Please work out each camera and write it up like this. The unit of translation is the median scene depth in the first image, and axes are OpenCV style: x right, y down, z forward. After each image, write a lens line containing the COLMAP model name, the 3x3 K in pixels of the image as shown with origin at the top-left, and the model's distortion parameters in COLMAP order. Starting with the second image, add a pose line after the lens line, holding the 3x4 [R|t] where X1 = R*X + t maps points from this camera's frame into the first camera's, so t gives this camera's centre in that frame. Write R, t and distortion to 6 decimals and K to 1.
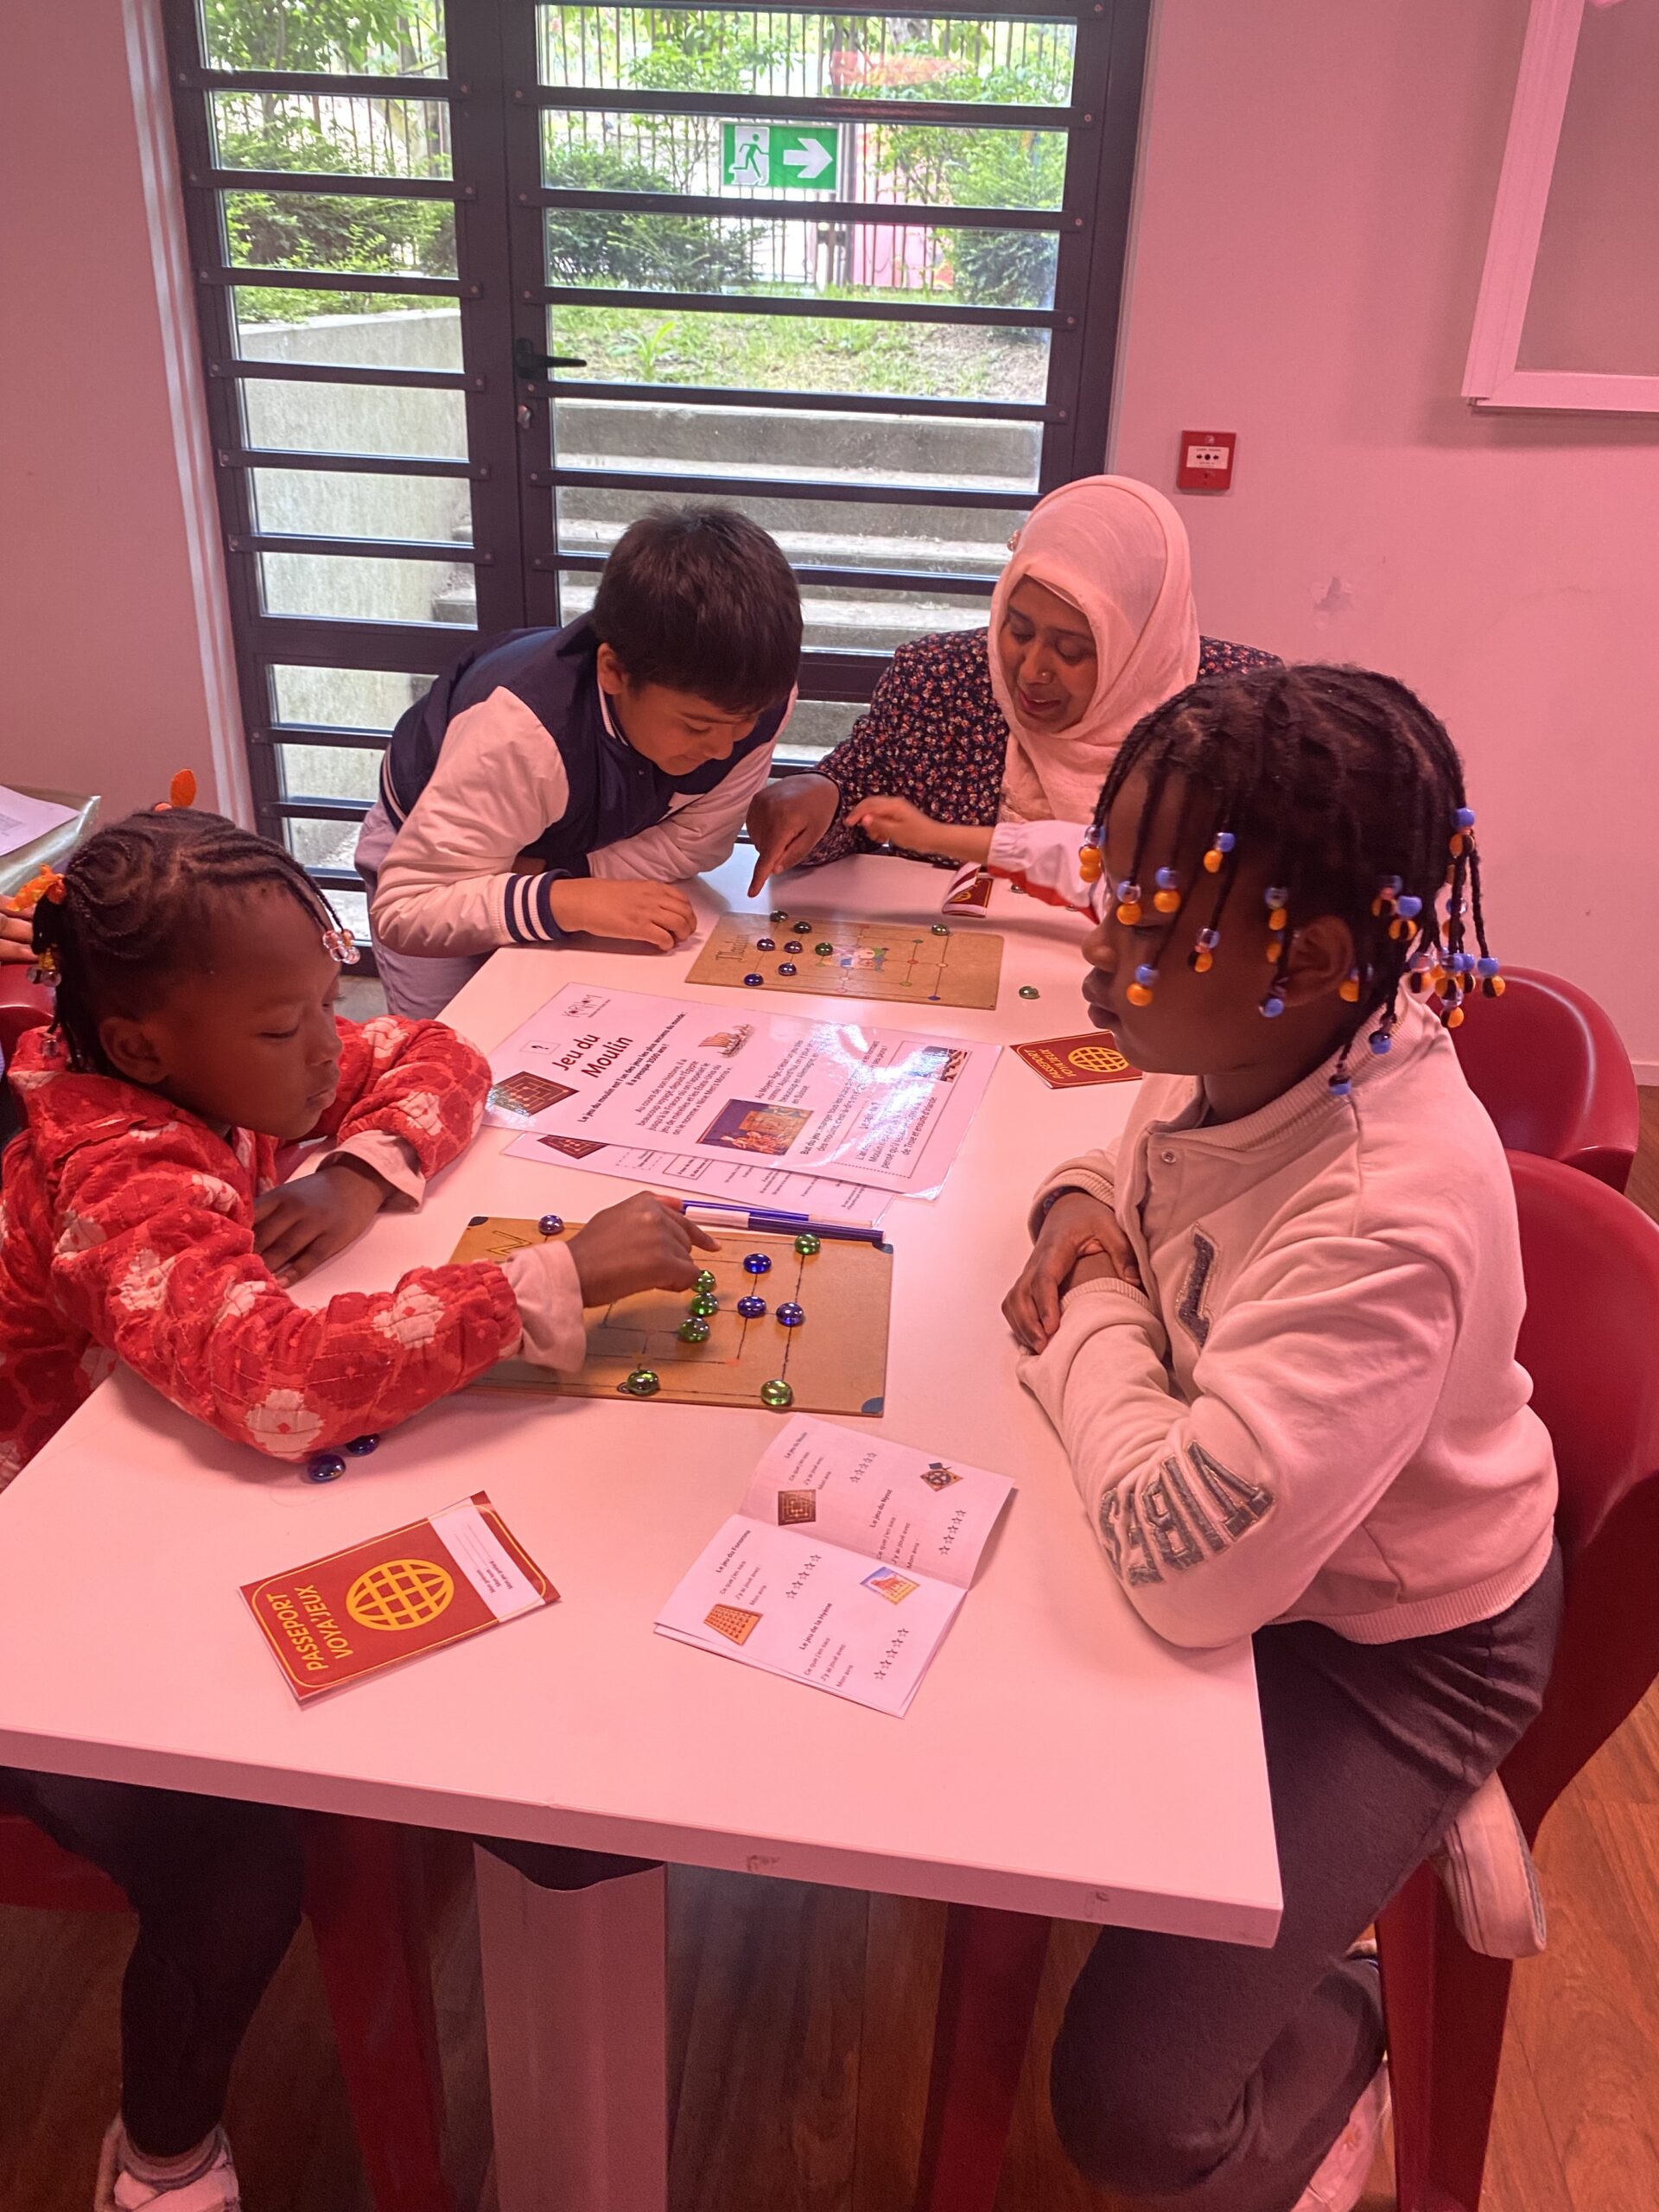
lens RADIAL K [[1669.4, 0, 830.3], [0, 1669.4, 1163.3], [0, 0, 1]] dist [0.048894, -0.083066]
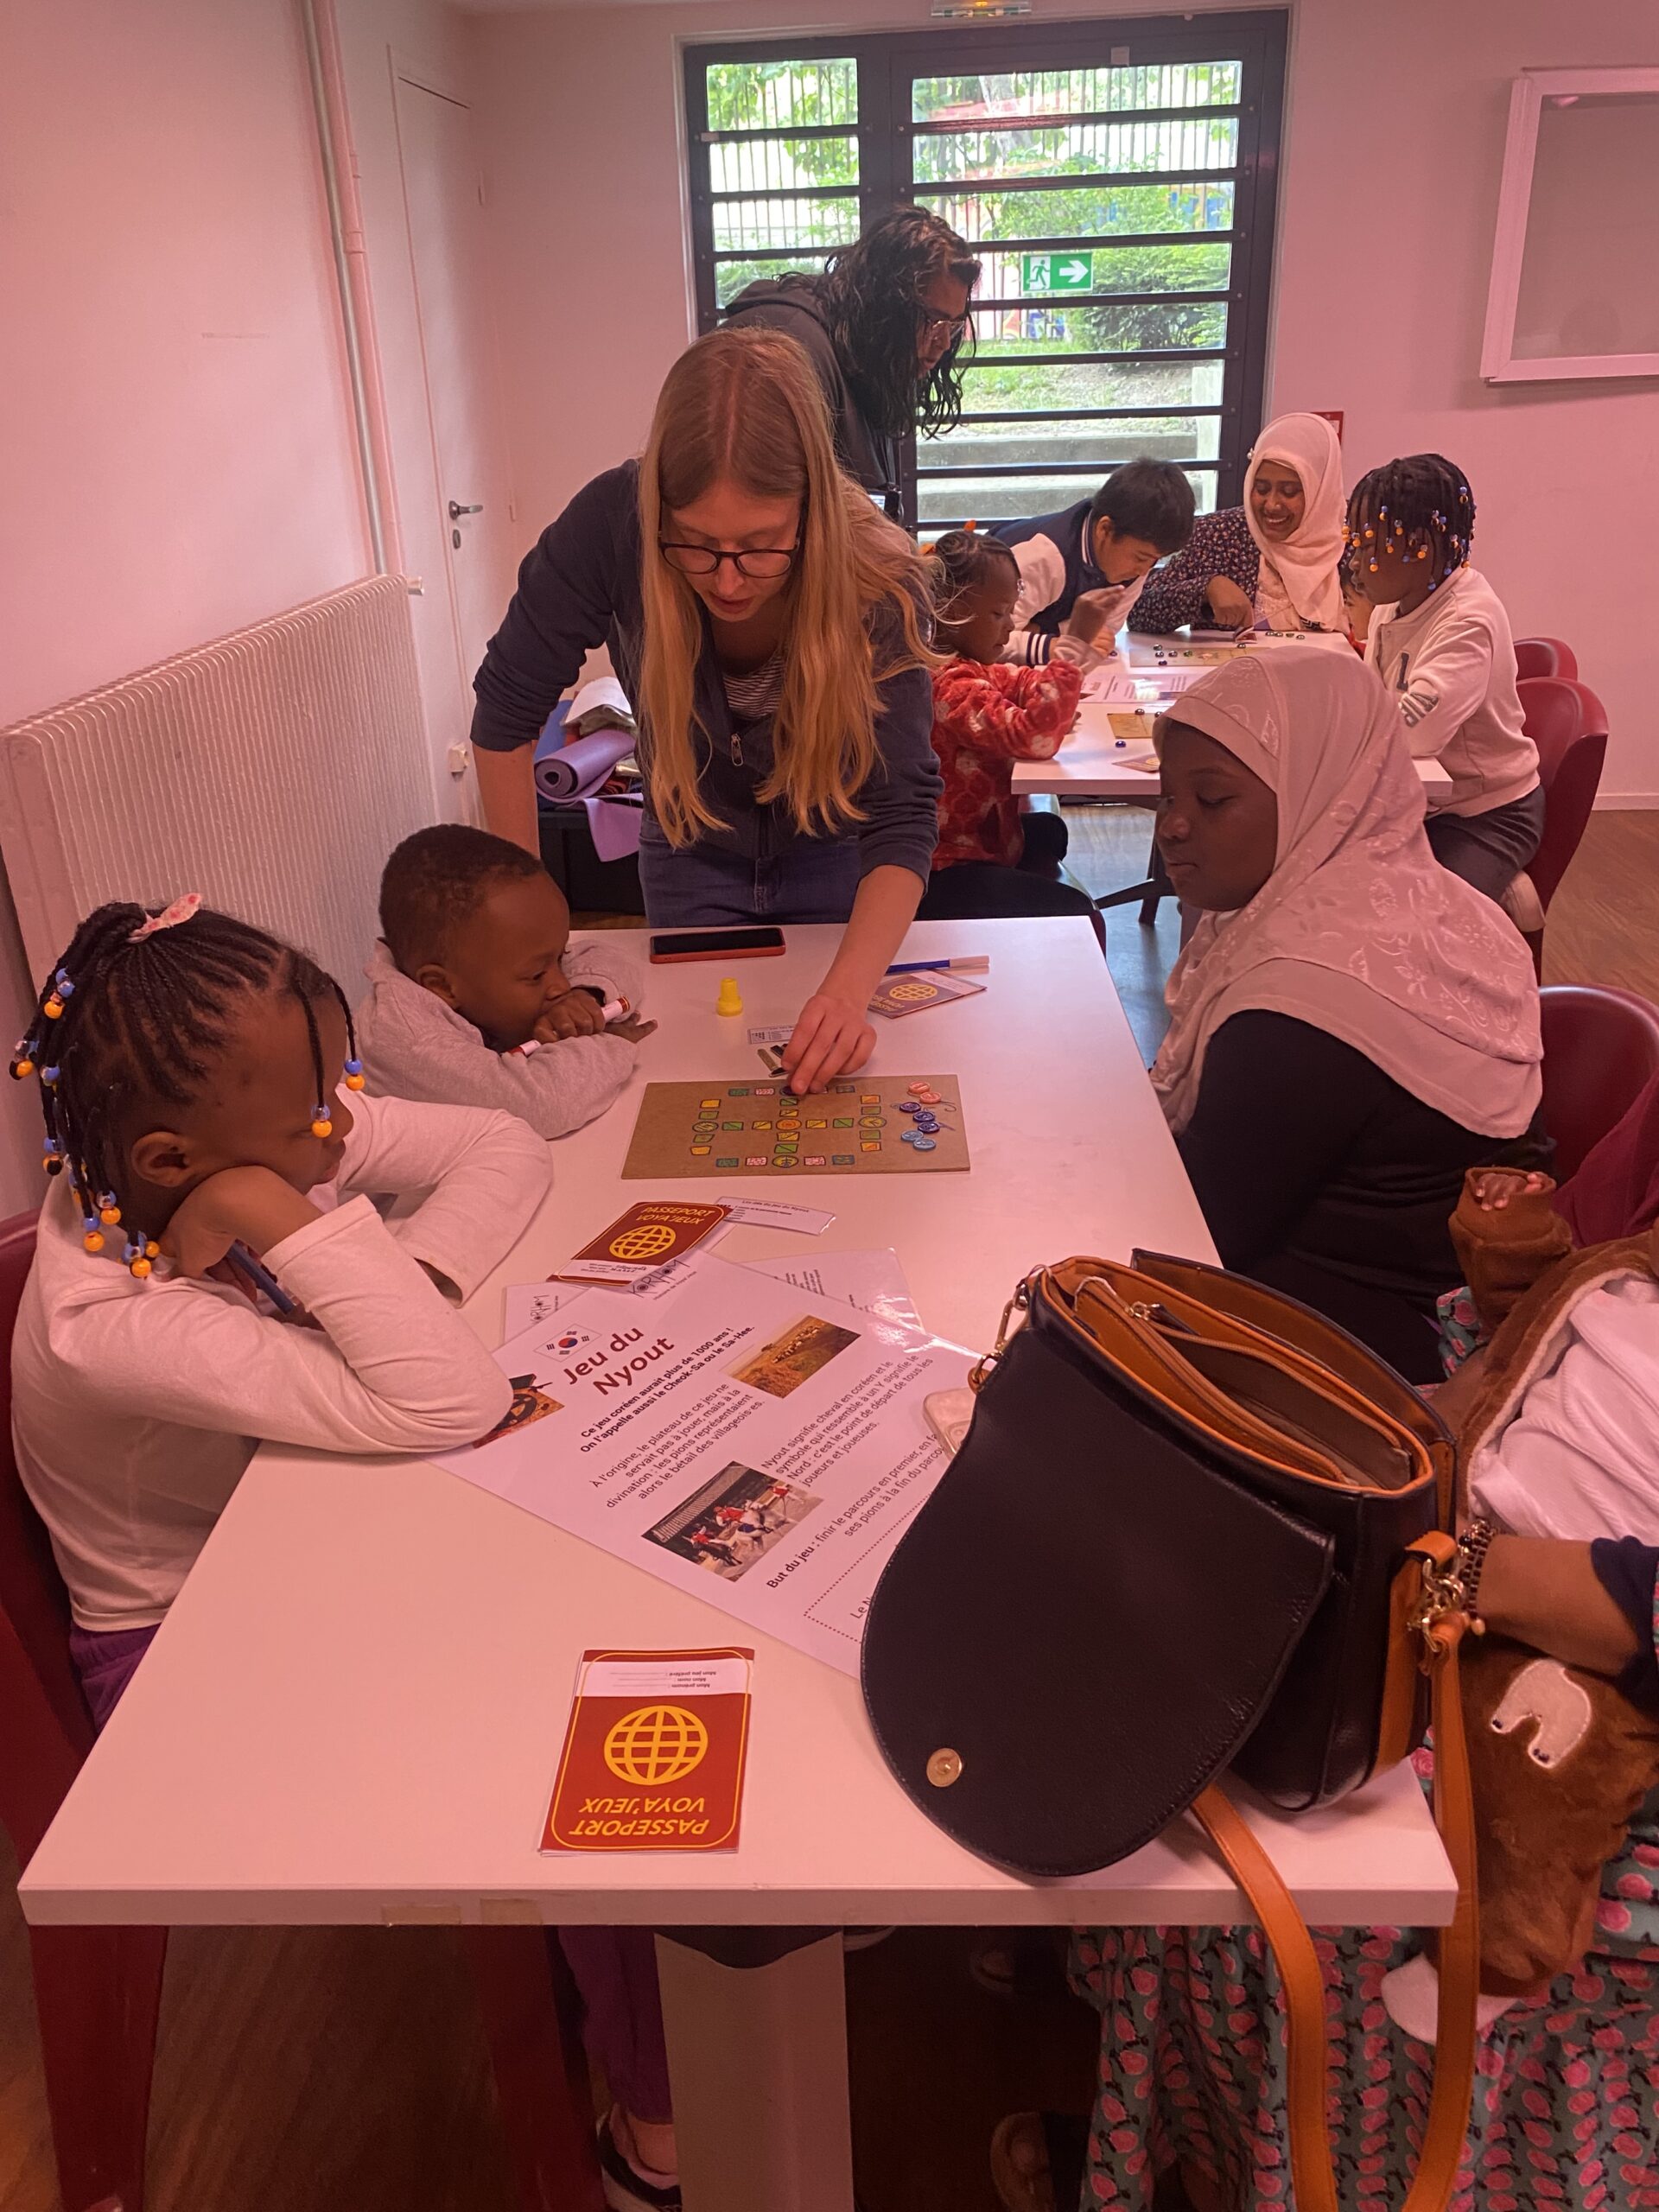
lens RADIAL K [[1686.0, 0, 829.5], [0, 1686.0, 1106.0], [0, 0, 1]] dist [-0.001216, -0.006333]
pose [[0.997041, -0.061494, -0.046117, -0.342150], [0.058815, 0.996619, -0.057375, 0.468888], [0.049490, 0.054493, 0.997287, -0.959676]]
